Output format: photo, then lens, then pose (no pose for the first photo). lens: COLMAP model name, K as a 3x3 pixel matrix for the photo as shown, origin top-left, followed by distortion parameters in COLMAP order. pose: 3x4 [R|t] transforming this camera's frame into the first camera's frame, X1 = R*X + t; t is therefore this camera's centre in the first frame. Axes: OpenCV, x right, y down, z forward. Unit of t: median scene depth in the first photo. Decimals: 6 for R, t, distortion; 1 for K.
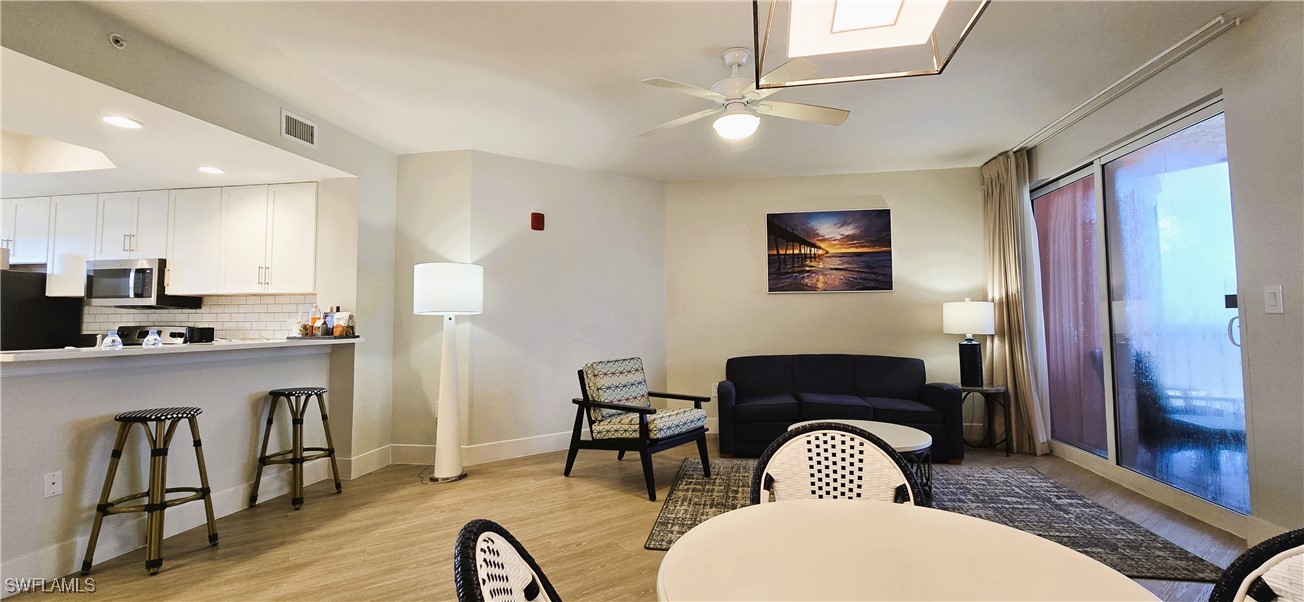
lens RADIAL K [[530.9, 0, 673.8], [0, 530.9, 293.2], [0, 0, 1]] dist [-0.002215, 0.001071]
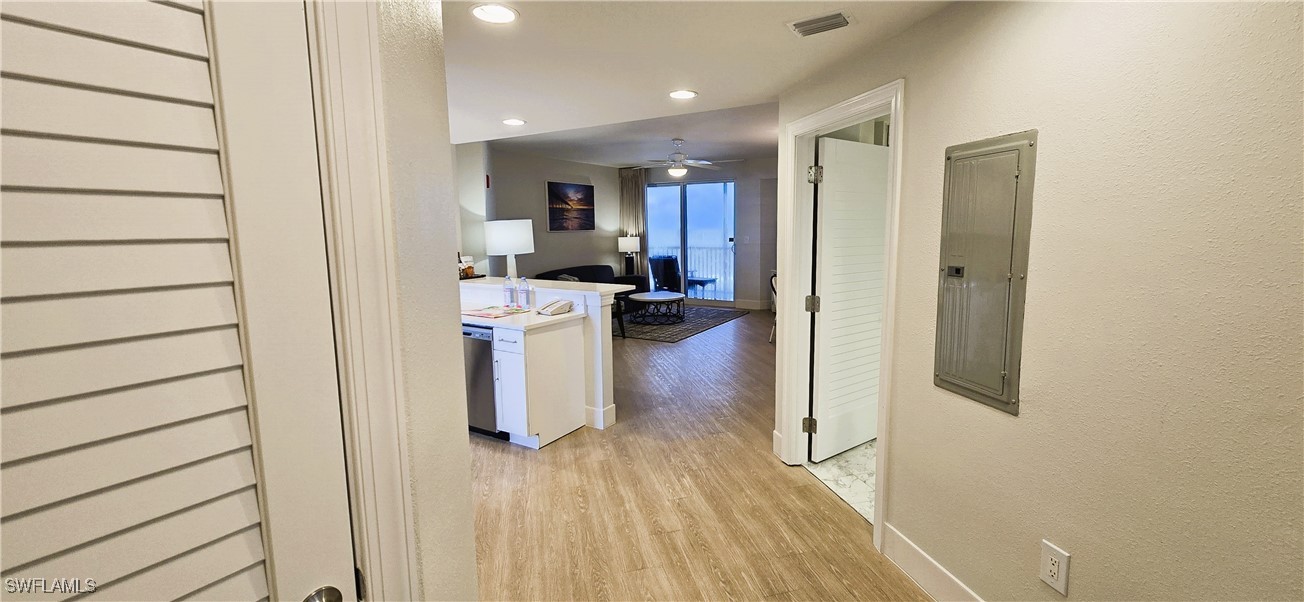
lens RADIAL K [[530.9, 0, 674.1], [0, 530.9, 291.5], [0, 0, 1]] dist [-0.002215, 0.001071]
pose [[0.359022, -0.111347, 0.926663, -1.239357], [-0.042928, 0.989837, 0.135570, -0.056806], [-0.932341, -0.088452, 0.350593, 0.065253]]
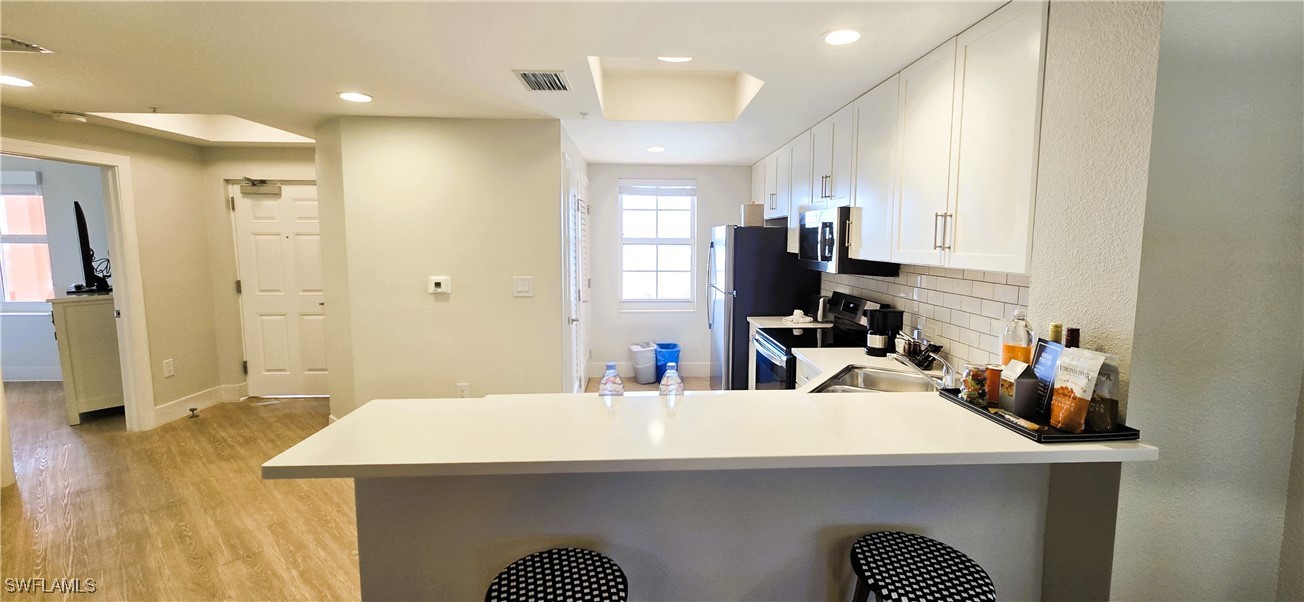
lens RADIAL K [[530.9, 0, 665.0], [0, 530.9, 289.0], [0, 0, 1]] dist [-0.002215, 0.001071]
pose [[0.209776, 0.099063, -0.972718, -0.278074], [0.046962, 0.992685, 0.111224, -0.038461], [0.976621, -0.069013, 0.203589, 0.522188]]
